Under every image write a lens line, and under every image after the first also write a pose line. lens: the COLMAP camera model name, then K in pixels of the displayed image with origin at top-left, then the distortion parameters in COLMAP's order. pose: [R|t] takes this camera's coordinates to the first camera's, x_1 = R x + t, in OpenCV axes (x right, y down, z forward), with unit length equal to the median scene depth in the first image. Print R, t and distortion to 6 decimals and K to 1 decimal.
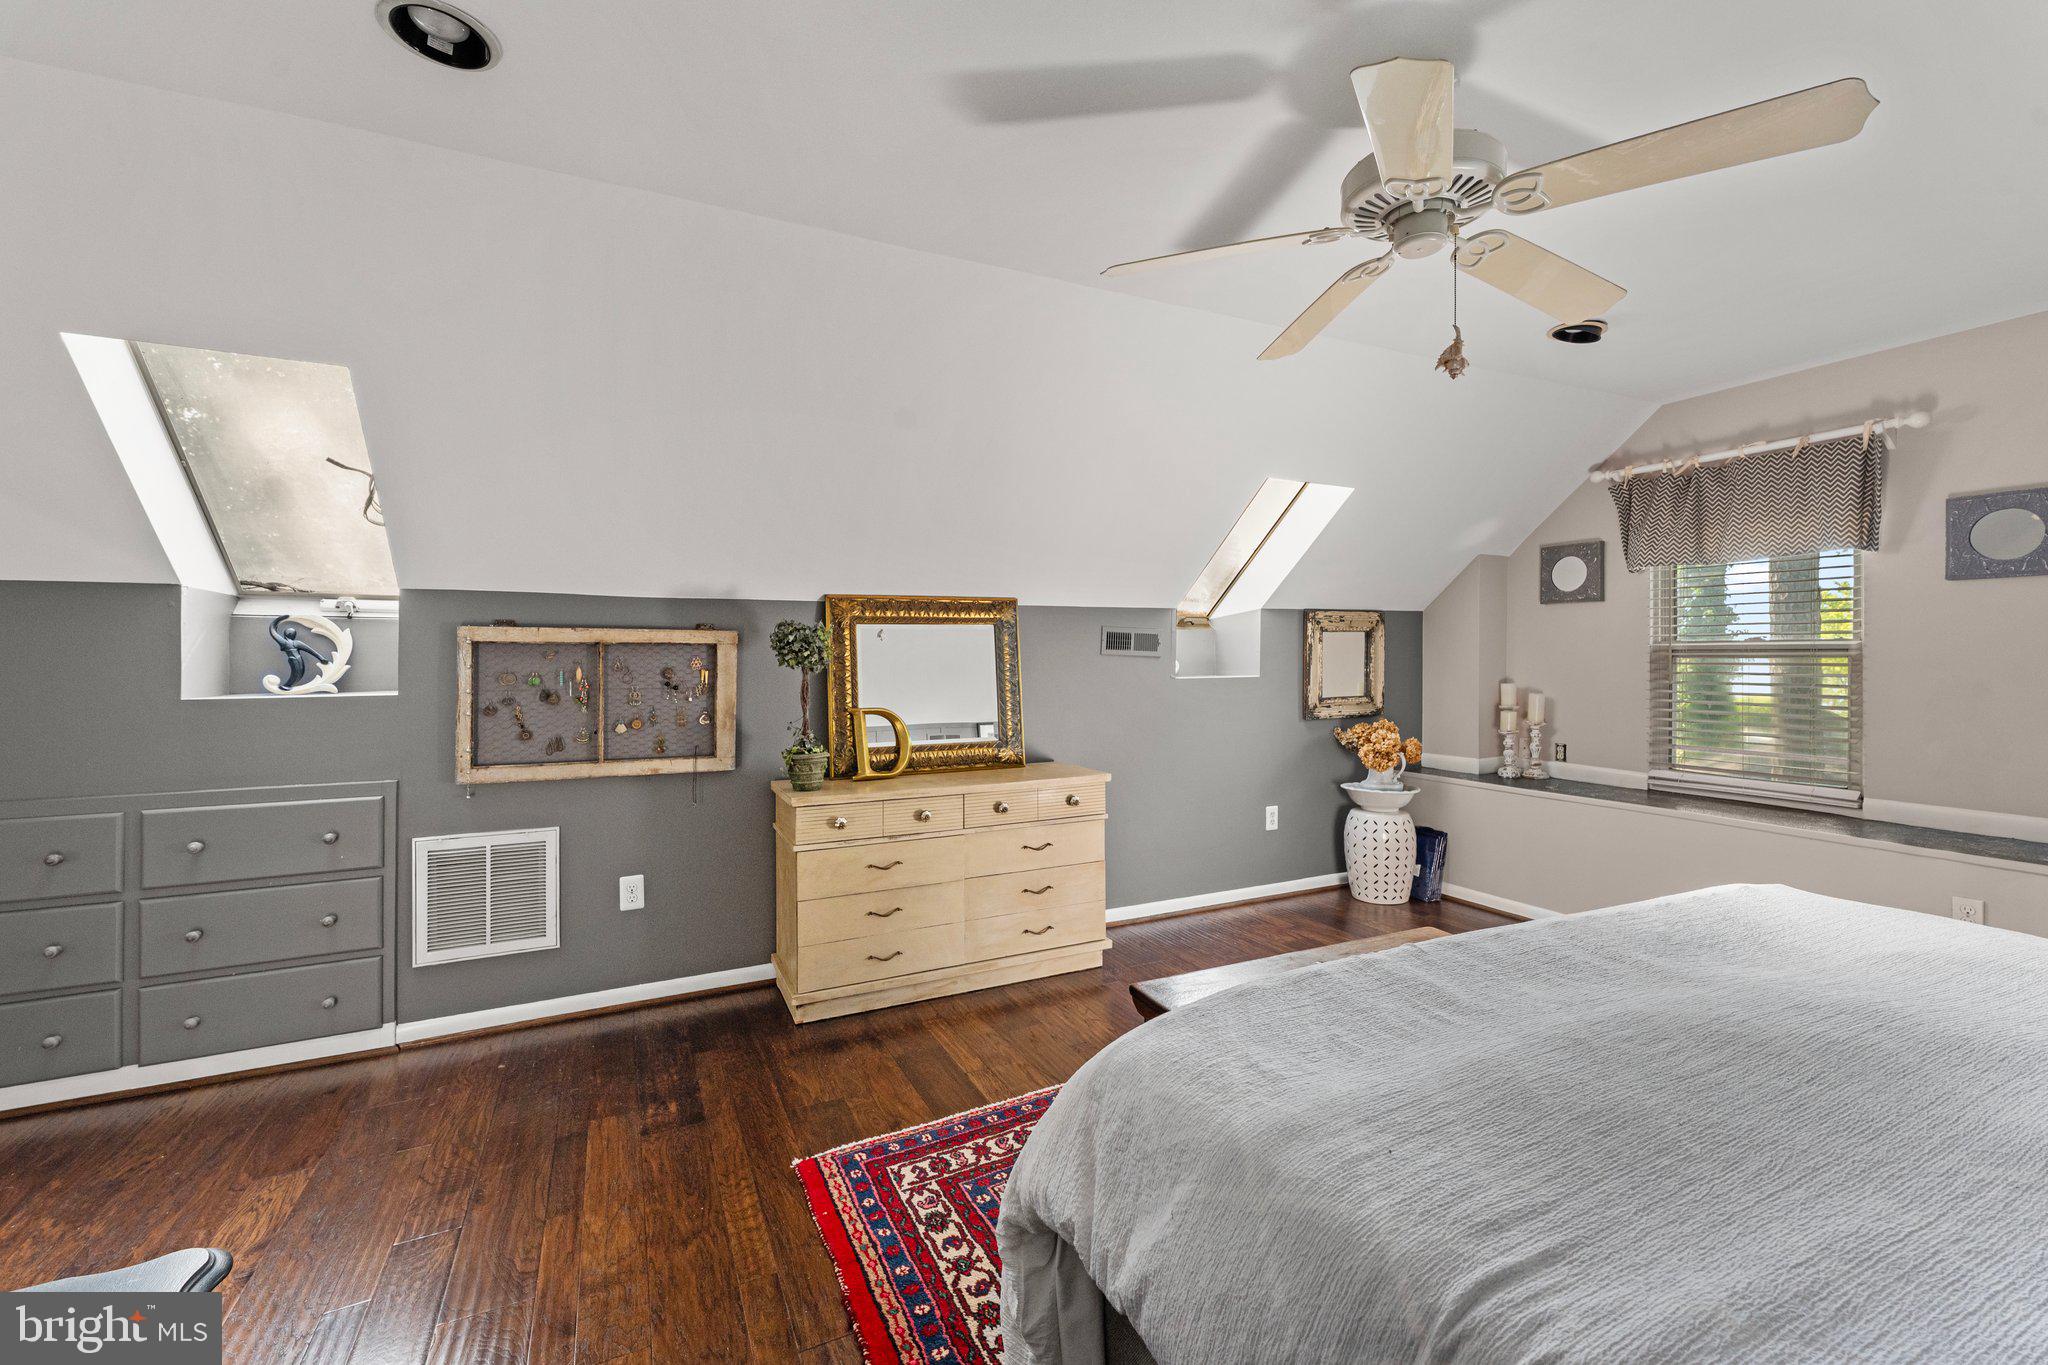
lens RADIAL K [[838.9, 0, 1024.1], [0, 838.9, 649.9], [0, 0, 1]] dist [-0.002660, 0.001086]
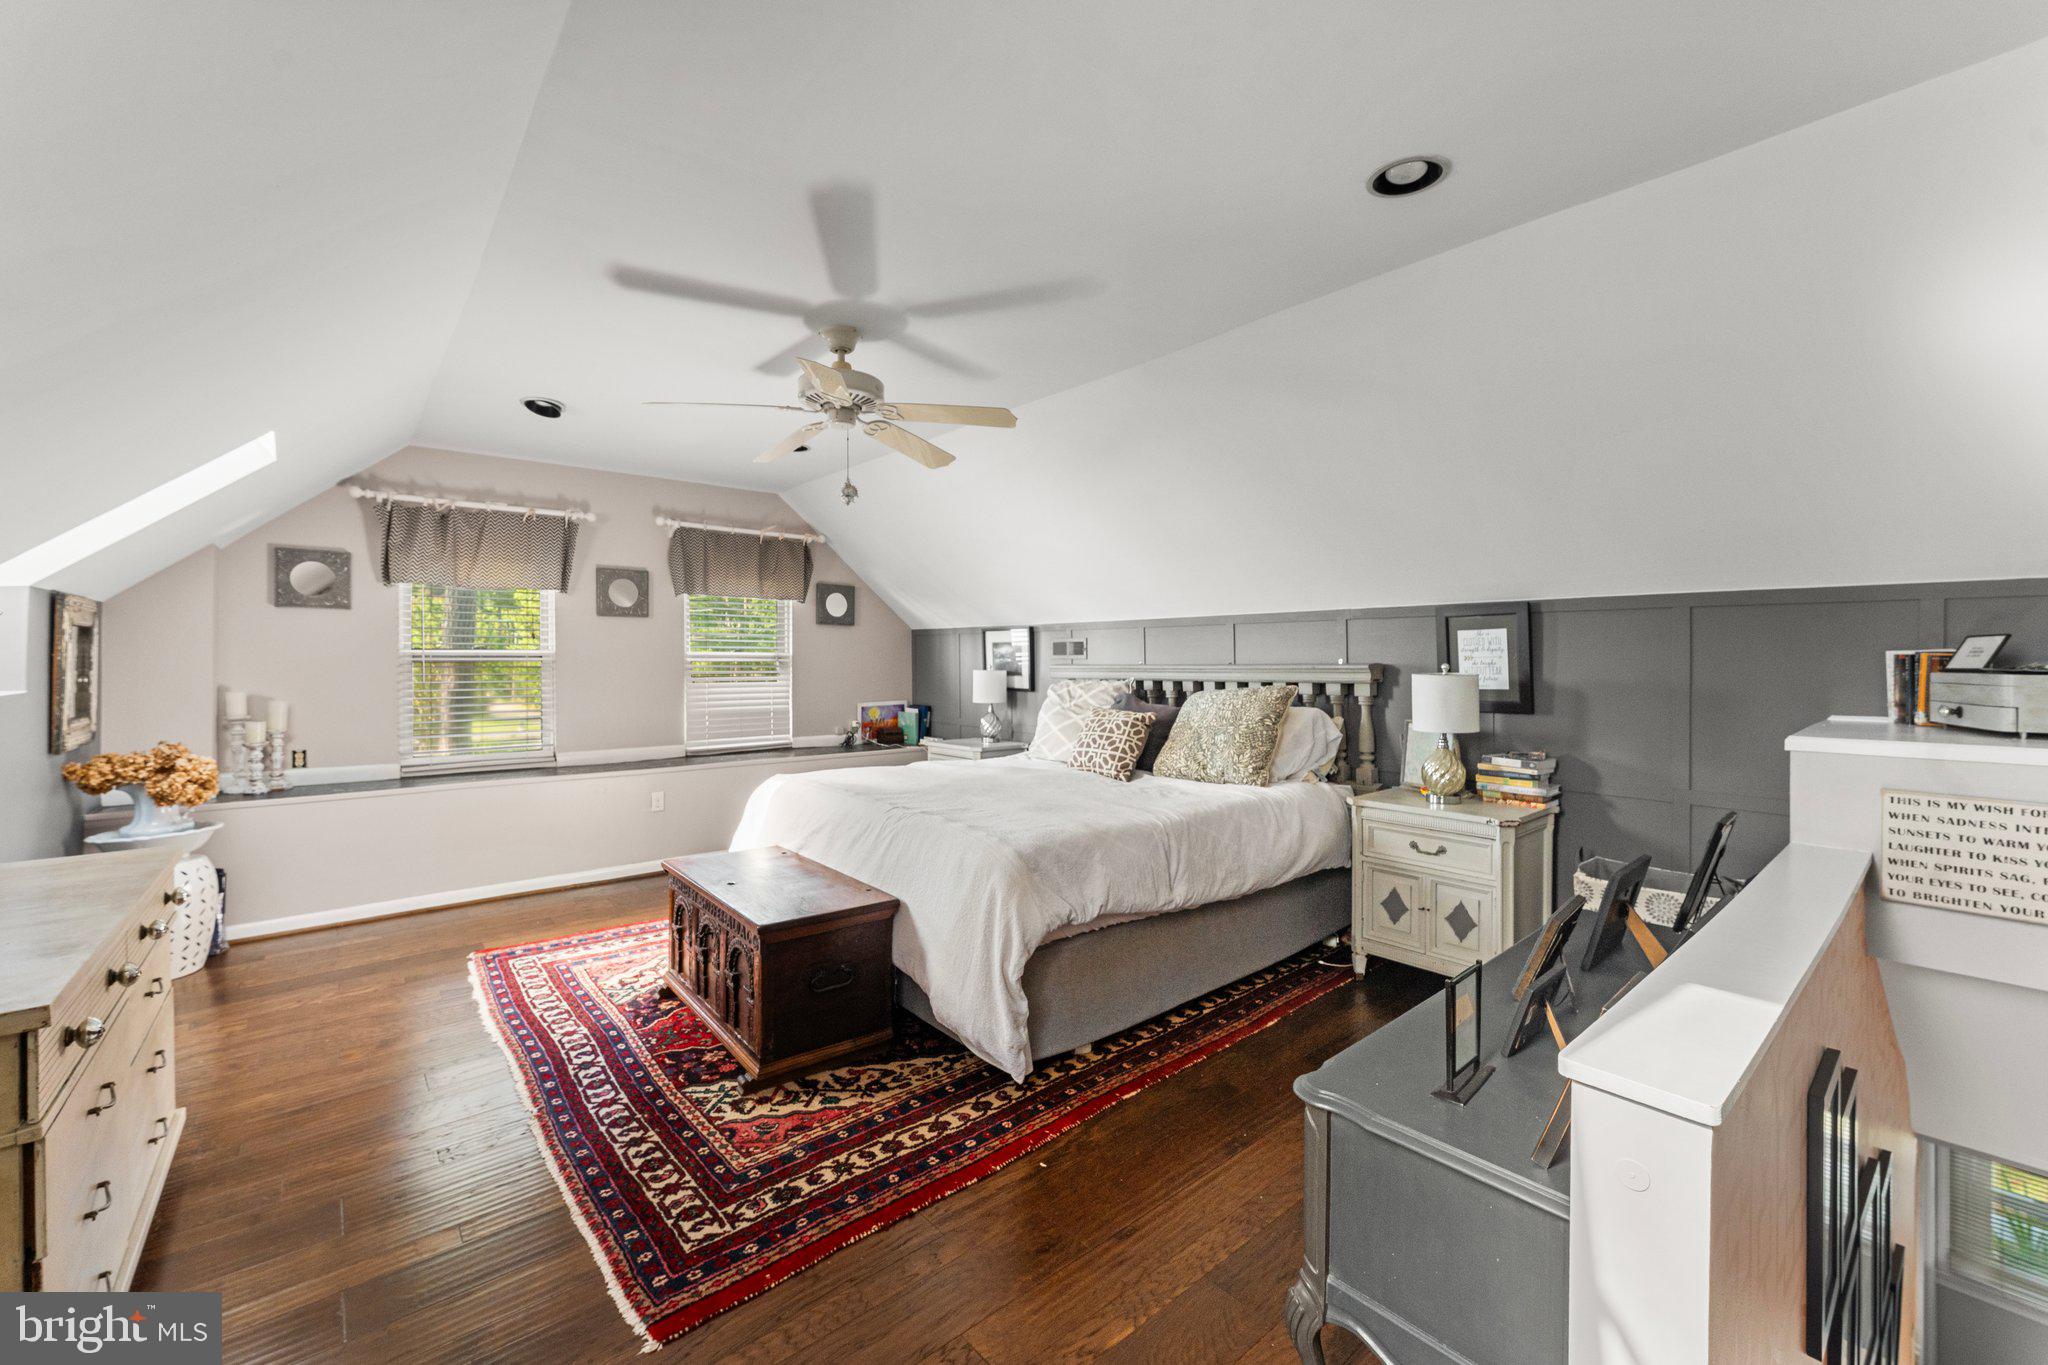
lens RADIAL K [[838.9, 0, 1016.2], [0, 838.9, 666.8], [0, 0, 1]] dist [-0.002660, 0.001086]
pose [[-0.254897, -0.005722, 0.966951, -0.748528], [-0.004776, 0.999978, 0.004658, 0.007403], [-0.966956, -0.003431, -0.254919, 0.621473]]
